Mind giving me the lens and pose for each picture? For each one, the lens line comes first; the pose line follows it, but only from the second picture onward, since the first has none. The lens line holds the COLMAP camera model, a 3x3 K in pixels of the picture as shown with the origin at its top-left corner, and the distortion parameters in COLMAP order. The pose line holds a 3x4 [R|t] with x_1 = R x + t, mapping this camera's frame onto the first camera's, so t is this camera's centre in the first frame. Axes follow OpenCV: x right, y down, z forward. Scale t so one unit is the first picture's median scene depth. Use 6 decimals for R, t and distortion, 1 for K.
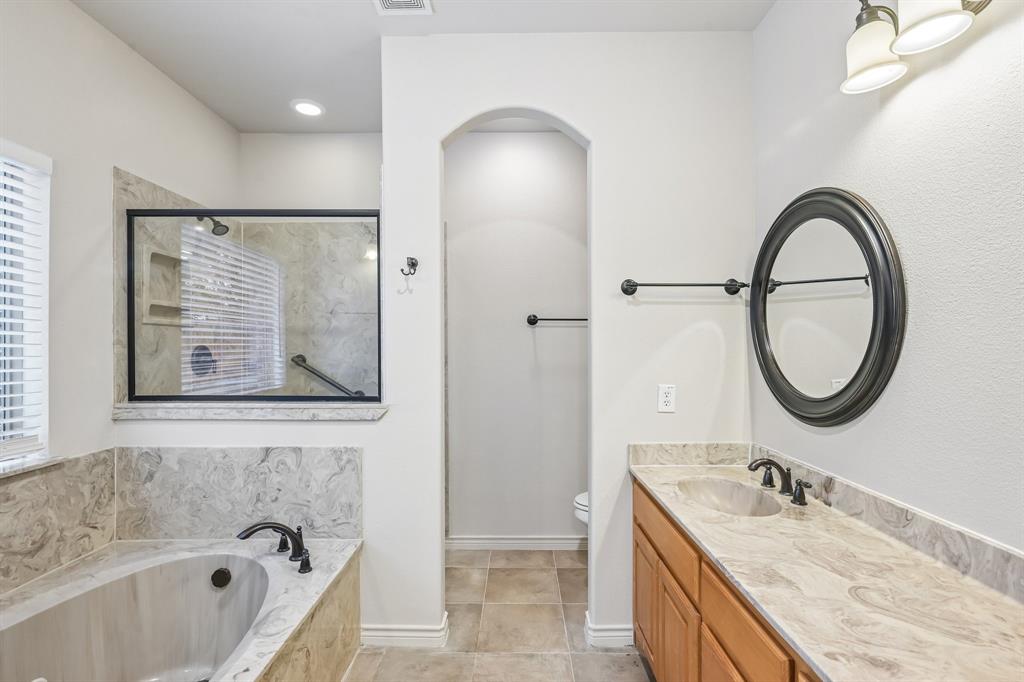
lens RADIAL K [[475.7, 0, 508.5], [0, 475.7, 340.9], [0, 0, 1]] dist [0.001333, -0.000634]
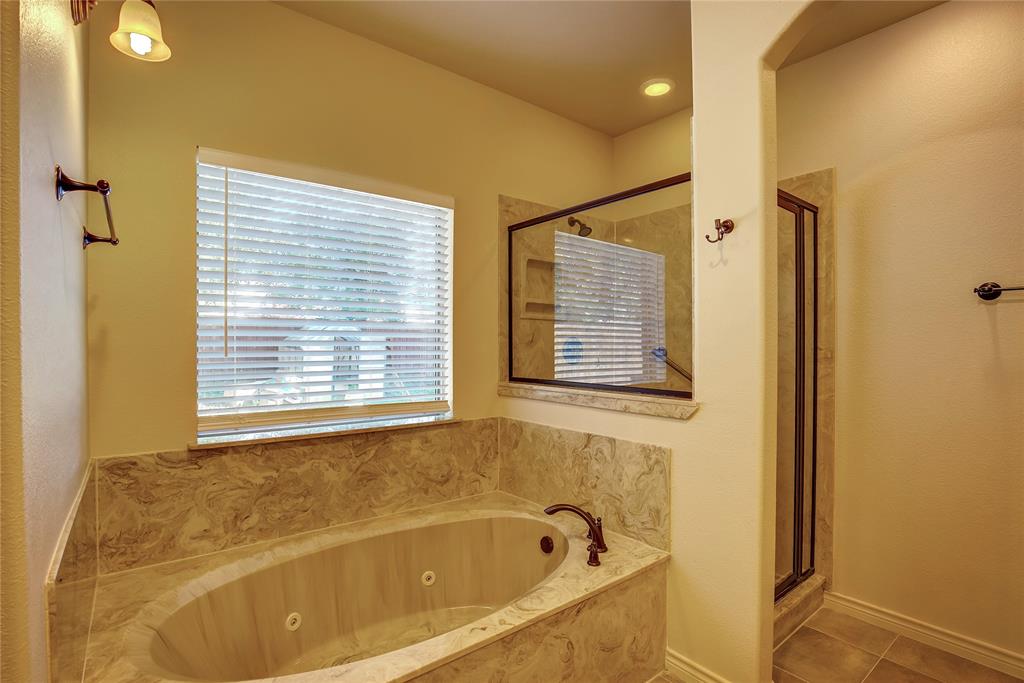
lens RADIAL K [[483.9, 0, 512.3], [0, 483.9, 348.0], [0, 0, 1]] dist [-0.032361, 0.004254]
pose [[0.636240, 0.005284, -0.771473, 0.186922], [0.004194, 0.999938, 0.010308, 0.028717], [0.771479, -0.009794, 0.636179, 0.217319]]
